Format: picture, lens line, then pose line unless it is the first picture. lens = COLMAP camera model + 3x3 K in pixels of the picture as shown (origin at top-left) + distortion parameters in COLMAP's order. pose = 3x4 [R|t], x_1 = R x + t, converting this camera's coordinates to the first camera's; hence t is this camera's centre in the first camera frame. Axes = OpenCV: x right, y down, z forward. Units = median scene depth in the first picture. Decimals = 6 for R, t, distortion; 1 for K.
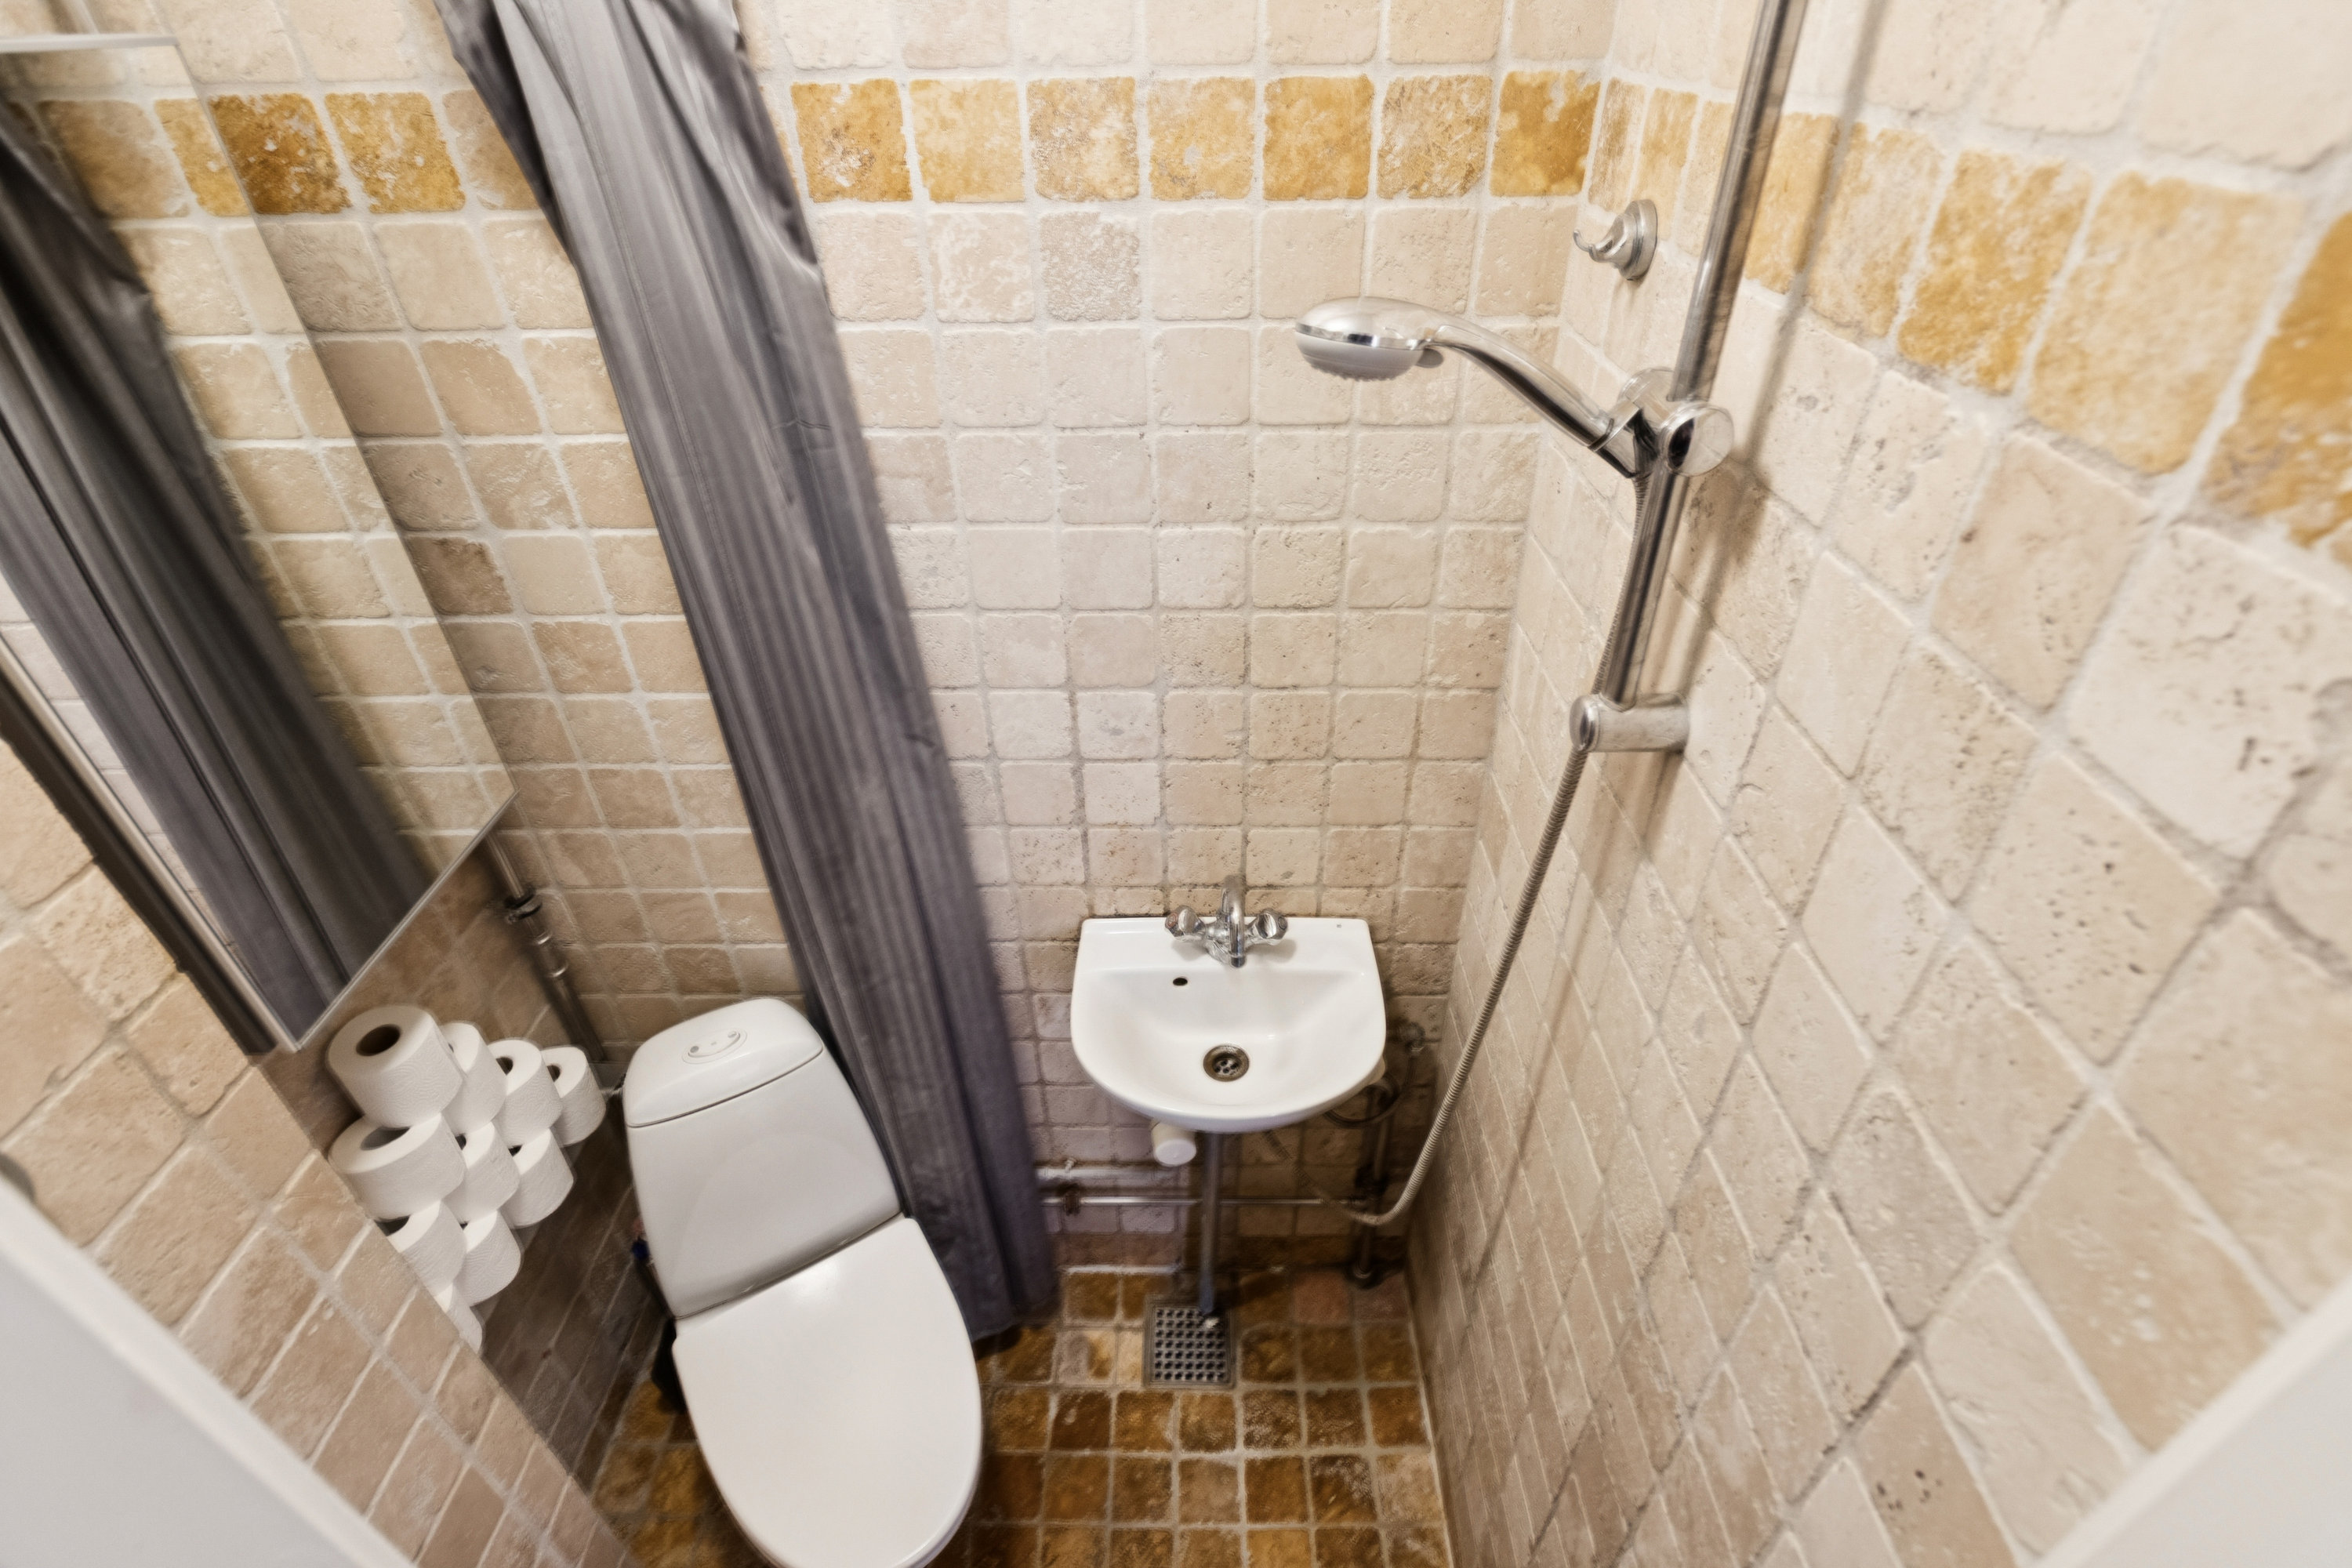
lens RADIAL K [[1101.9, 0, 1179.2], [0, 1101.9, 790.1], [0, 0, 1]] dist [-0.001723, -0.001141]
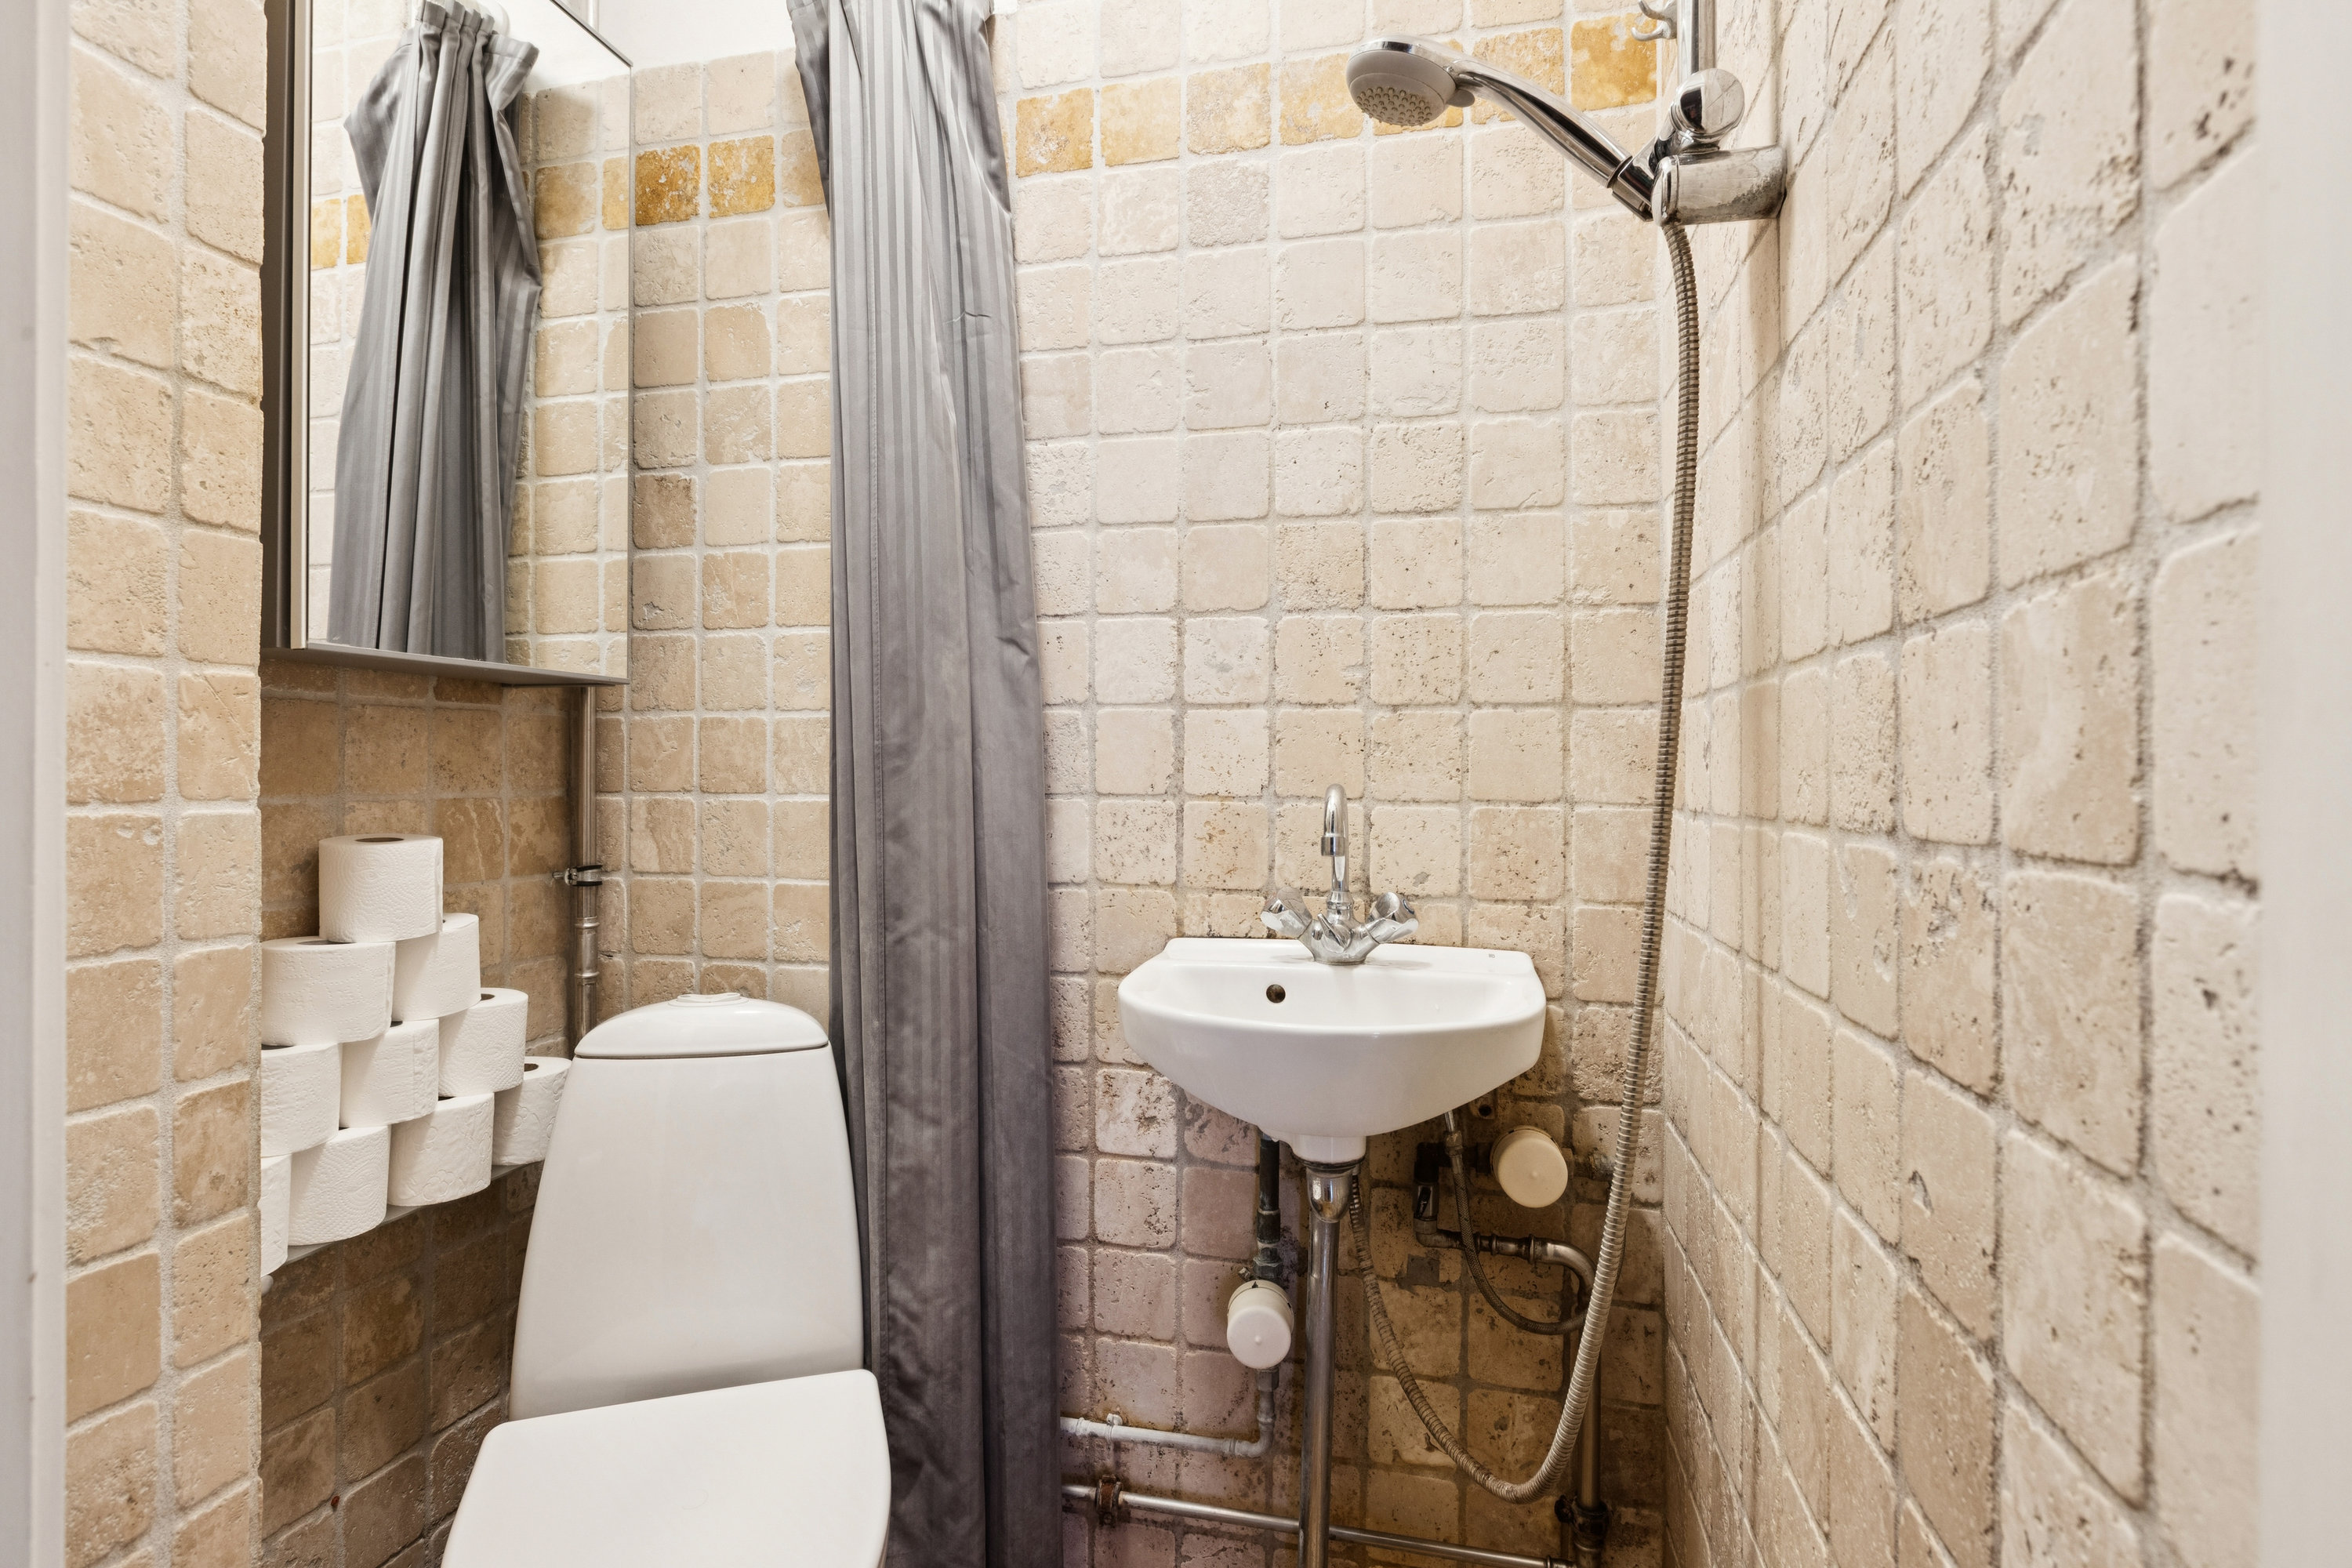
lens RADIAL K [[1147.9, 0, 1182.3], [0, 1147.9, 779.8], [0, 0, 1]] dist [-0.003290, -0.000148]
pose [[0.974561, 0.021571, -0.223081, 0.139851], [-0.148294, 0.808379, -0.569677, 0.641815], [0.168046, 0.588267, 0.791014, 0.330436]]
